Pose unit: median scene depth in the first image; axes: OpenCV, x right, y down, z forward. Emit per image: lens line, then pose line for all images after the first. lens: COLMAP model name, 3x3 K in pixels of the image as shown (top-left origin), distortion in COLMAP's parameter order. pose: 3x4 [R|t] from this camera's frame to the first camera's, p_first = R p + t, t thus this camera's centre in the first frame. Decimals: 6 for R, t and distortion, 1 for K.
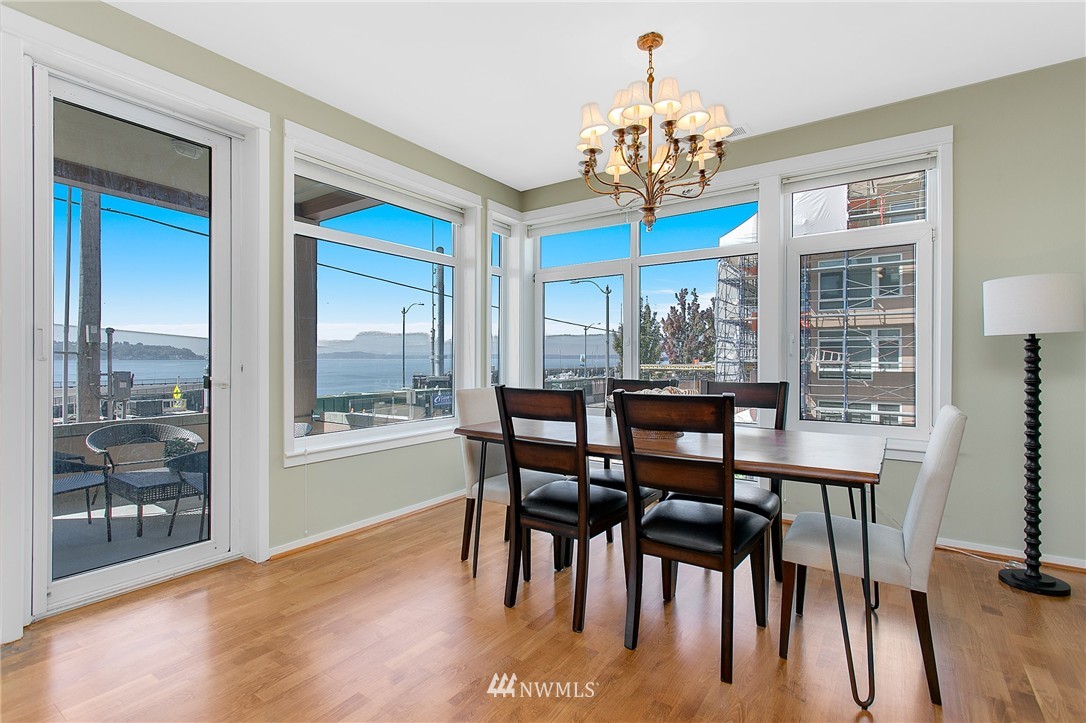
lens RADIAL K [[512.8, 0, 541.3], [0, 512.8, 362.3], [0, 0, 1]] dist [-0.000700, 0.000887]
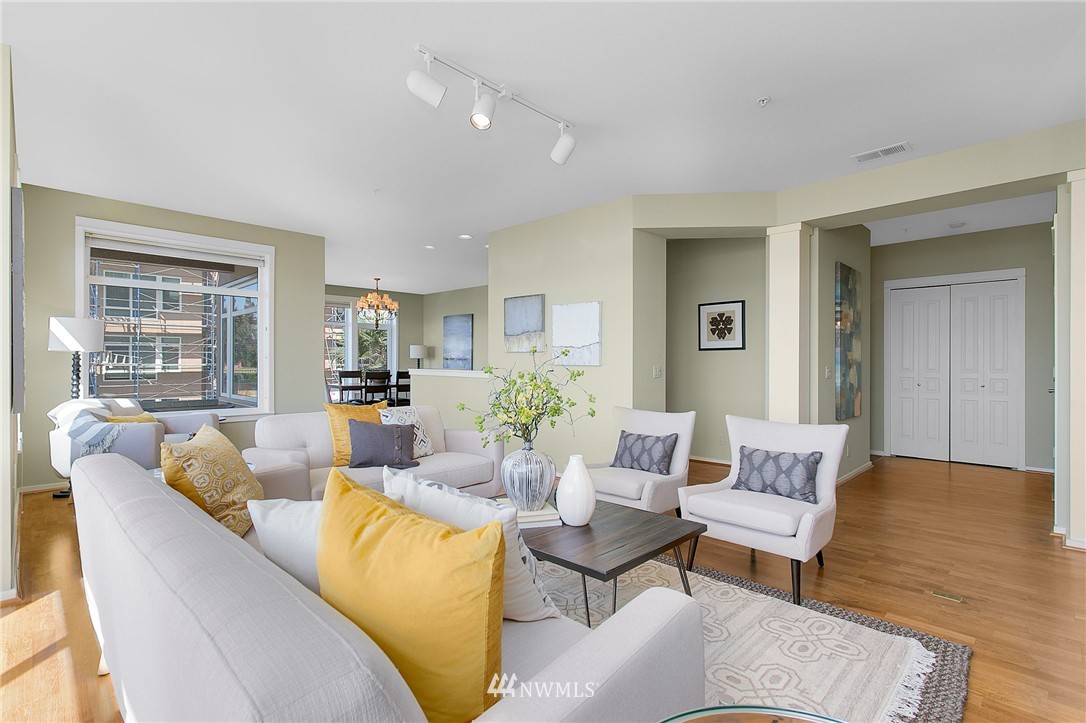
lens RADIAL K [[512.8, 0, 545.7], [0, 512.8, 361.8], [0, 0, 1]] dist [-0.000700, 0.000887]
pose [[0.174726, -0.001808, 0.984615, -0.371416], [0.005615, 0.999984, 0.000840, -0.002223], [-0.984601, 0.005382, 0.174734, -0.098608]]
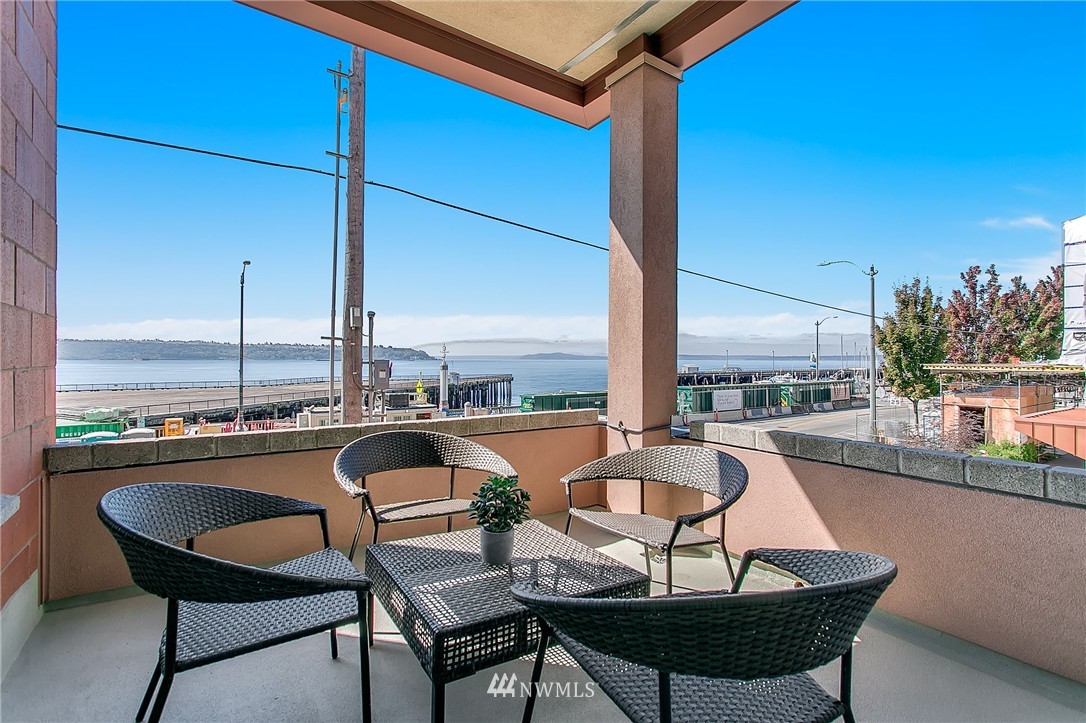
lens RADIAL K [[512.8, 0, 538.1], [0, 512.8, 356.8], [0, 0, 1]] dist [-0.000700, 0.000887]
pose [[0.927443, -0.000494, -0.373963, -0.092448], [-0.004457, 0.999914, -0.012374, 0.009140], [0.373937, 0.013143, 0.927361, 0.109341]]
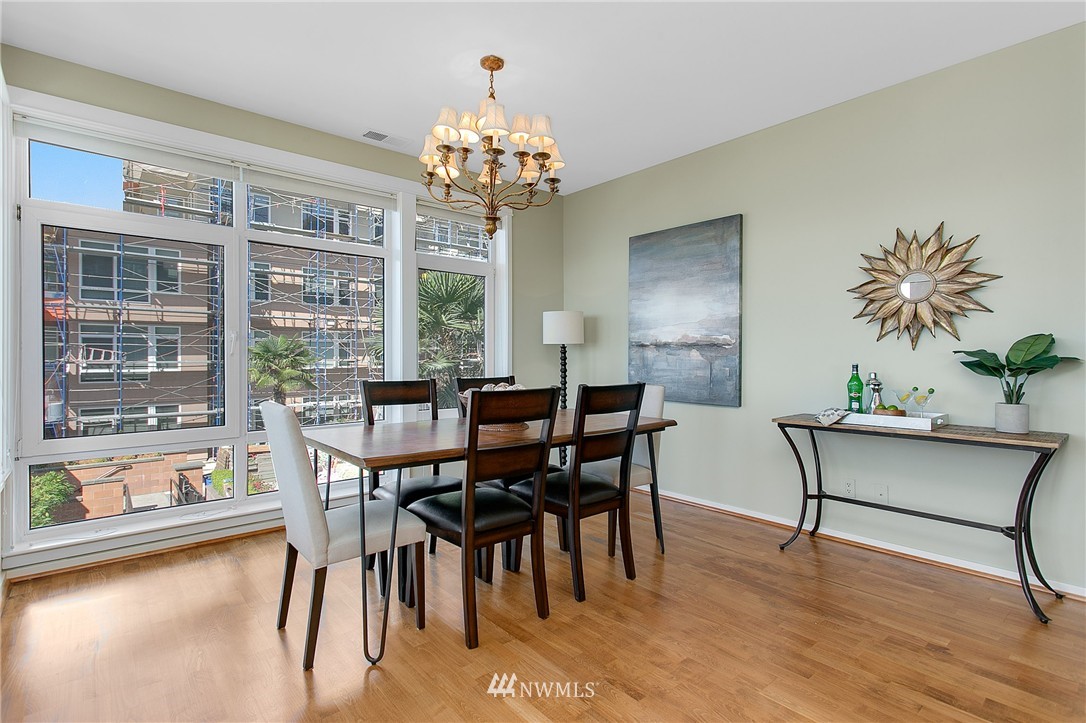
lens RADIAL K [[527.8, 0, 543.8], [0, 527.8, 358.8], [0, 0, 1]] dist [0.004076, 0.001369]
pose [[0.256140, -0.002790, 0.966636, -0.094034], [0.007662, 0.999970, 0.000856, -0.000610], [-0.966609, 0.007187, 0.256154, 0.069628]]
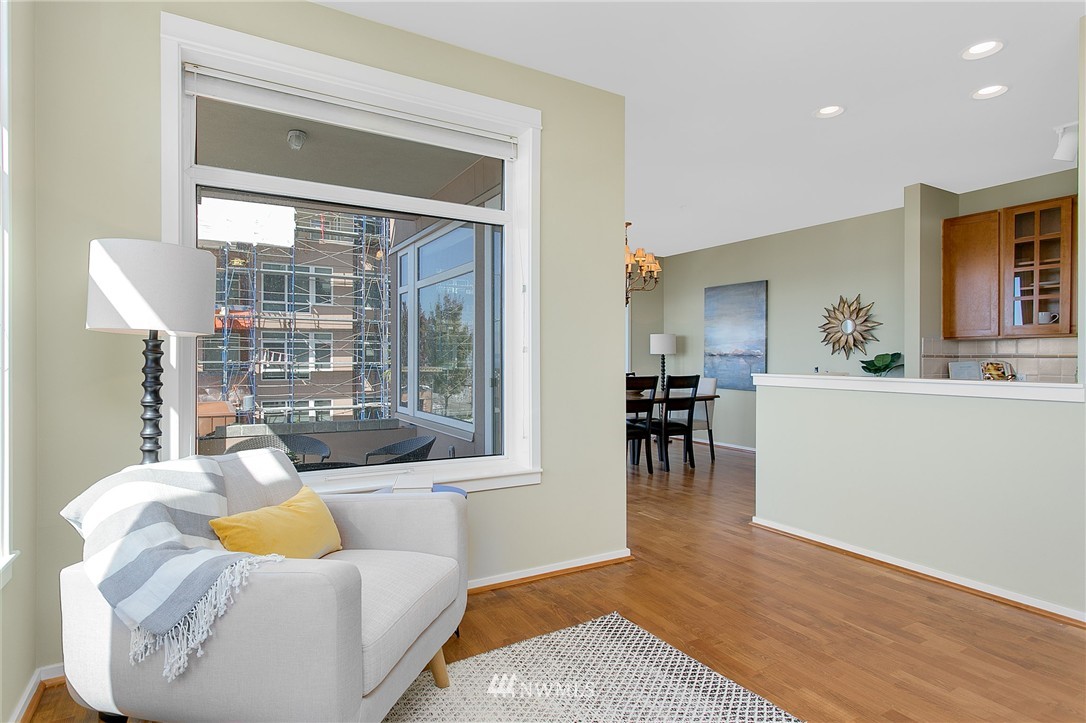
lens RADIAL K [[580.2, 0, 535.6], [0, 580.2, 364.6], [0, 0, 1]] dist [-0.004176, 0.000782]
pose [[0.436175, -0.009441, 0.899812, -0.259662], [0.006105, 0.999953, 0.007533, -0.002628], [-0.899841, 0.002208, 0.436212, 0.026922]]
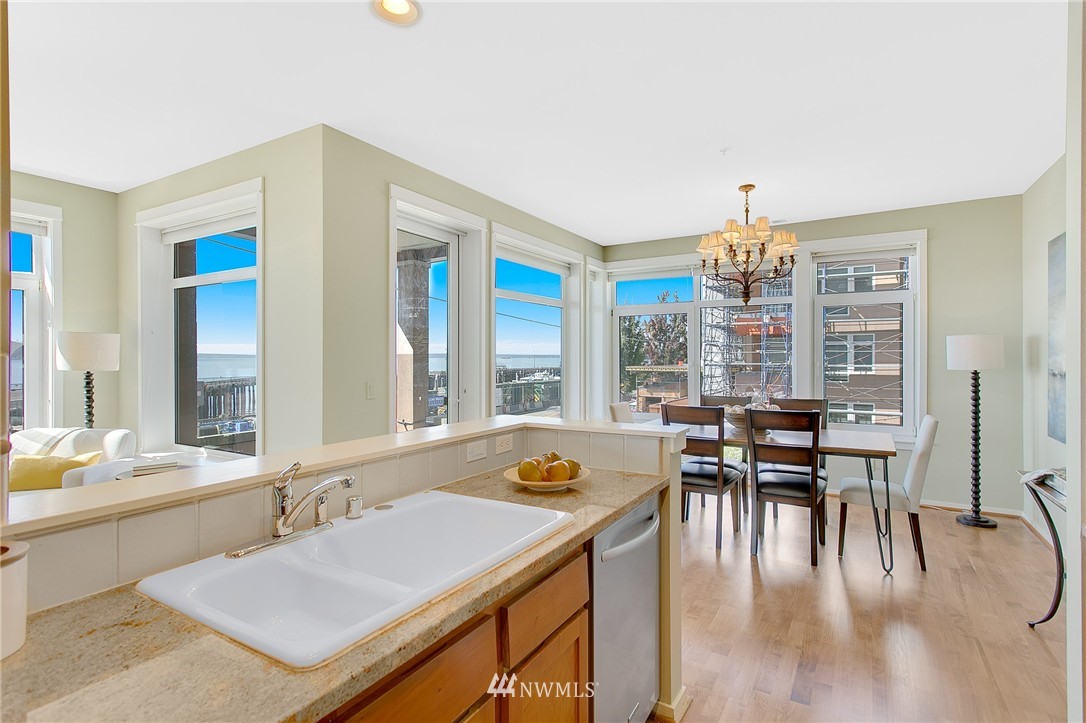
lens RADIAL K [[527.8, 0, 542.5], [0, 527.8, 360.1], [0, 0, 1]] dist [0.004076, 0.001369]
pose [[0.998308, -0.001311, 0.058141, -0.059541], [0.001457, 0.999996, -0.002466, -0.009591], [-0.058138, 0.002547, 0.998305, -0.069602]]
